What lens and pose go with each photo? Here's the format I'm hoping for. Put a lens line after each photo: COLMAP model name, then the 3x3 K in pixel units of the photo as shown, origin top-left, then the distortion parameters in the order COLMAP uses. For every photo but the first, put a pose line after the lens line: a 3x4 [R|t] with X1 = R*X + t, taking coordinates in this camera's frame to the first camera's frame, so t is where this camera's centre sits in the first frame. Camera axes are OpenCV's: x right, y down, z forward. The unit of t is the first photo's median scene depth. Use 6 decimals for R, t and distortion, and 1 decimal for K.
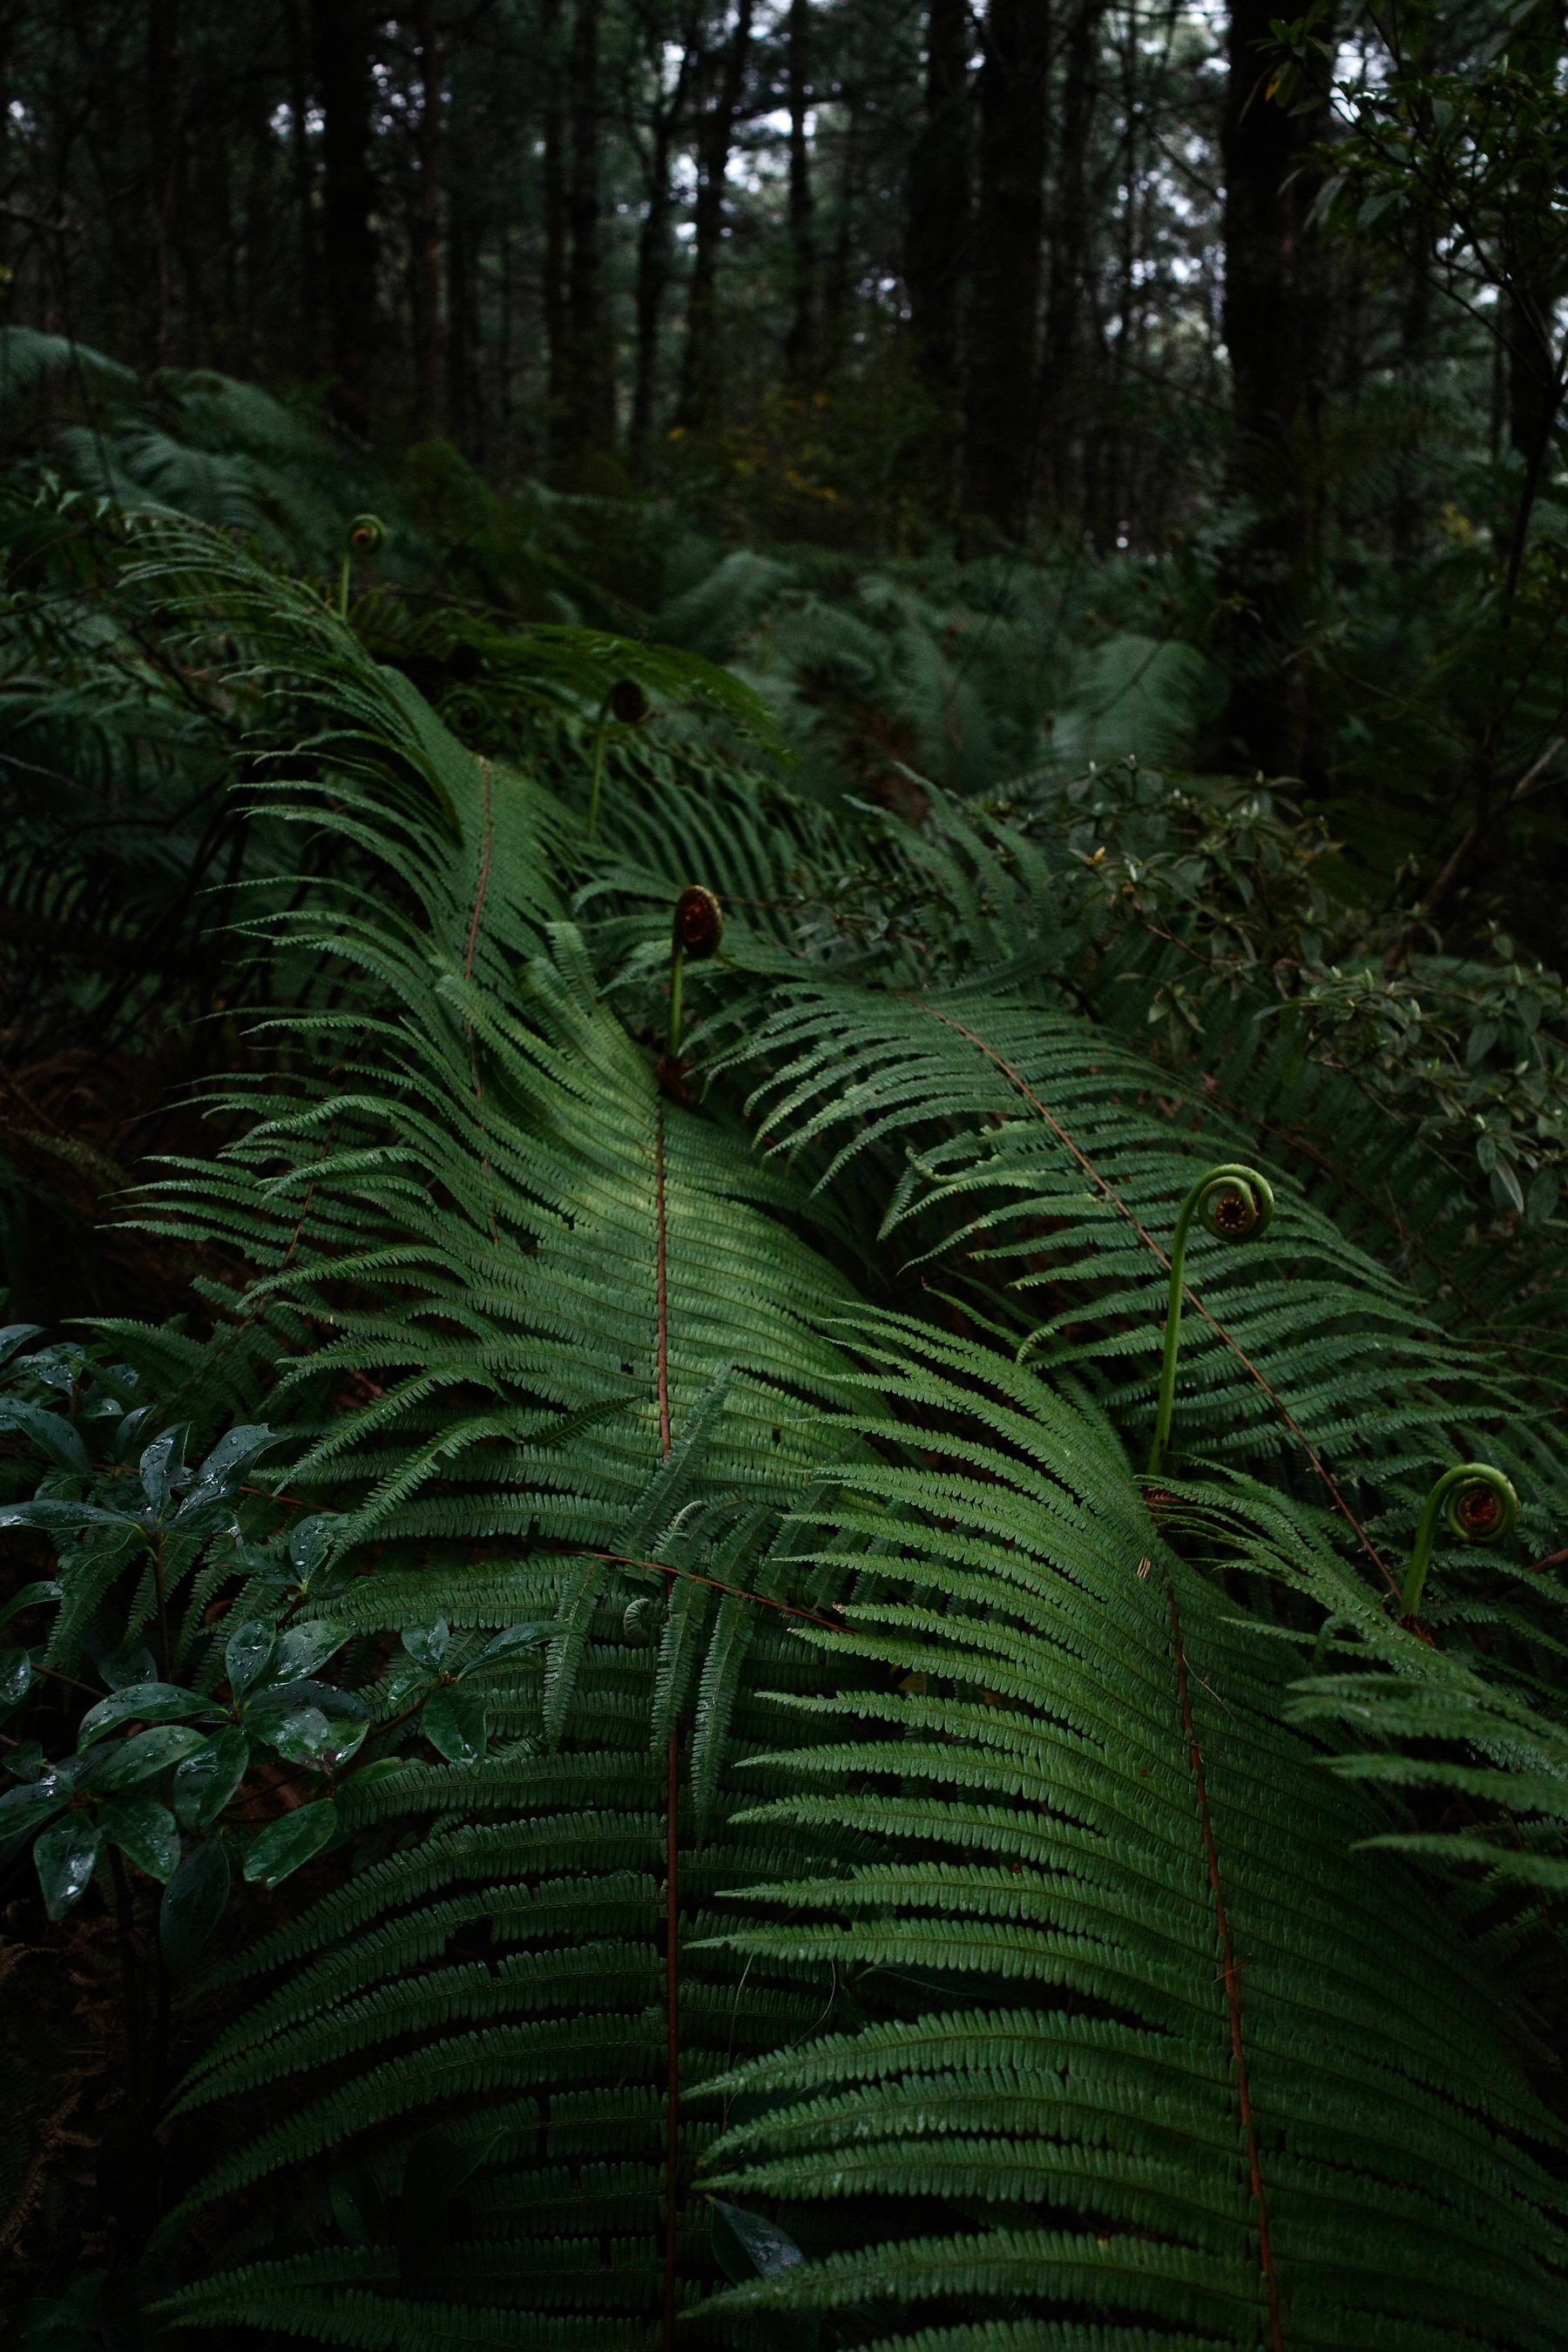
lens RADIAL K [[1929.1, 0, 805.2], [0, 1929.1, 1170.2], [0, 0, 1]] dist [-0.025554, 0.024225]
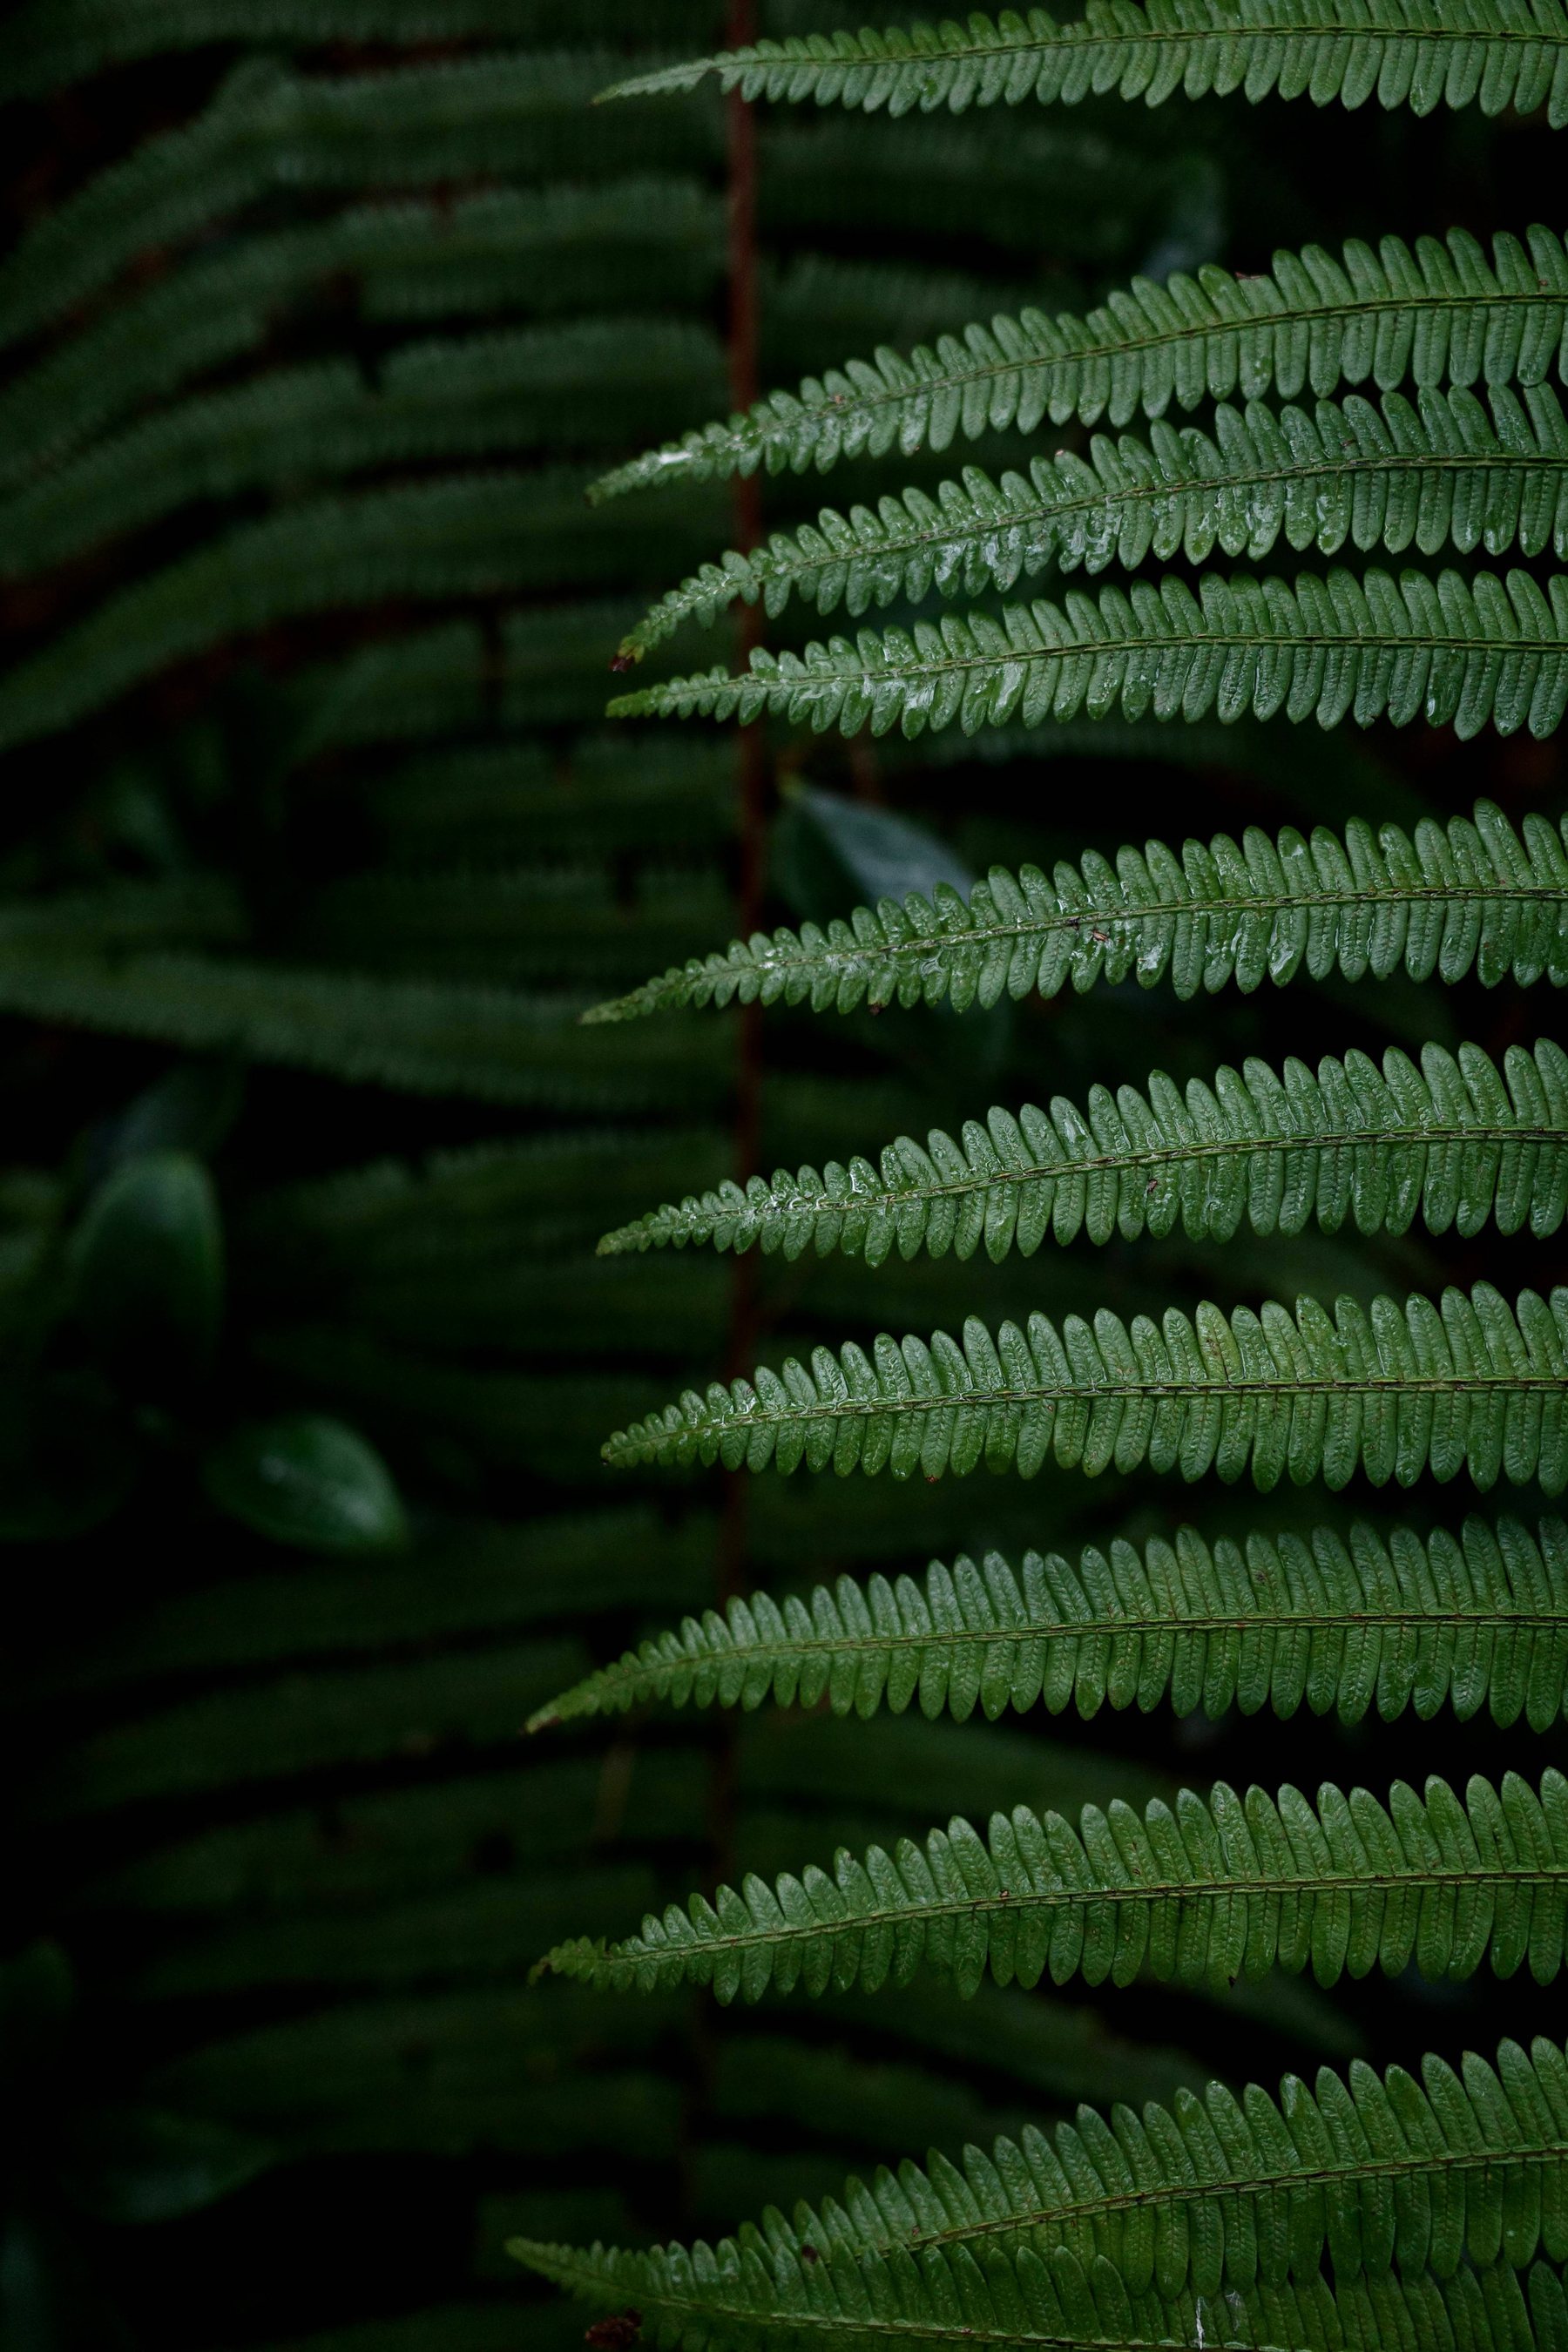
lens RADIAL K [[1929.1, 0, 785.4], [0, 1929.1, 1164.6], [0, 0, 1]] dist [-0.025554, 0.024225]
pose [[0.984356, 0.027897, -0.173971, 0.039108], [0.081248, 0.804272, 0.588681, 0.379037], [0.156343, -0.593606, 0.789423, 0.652634]]
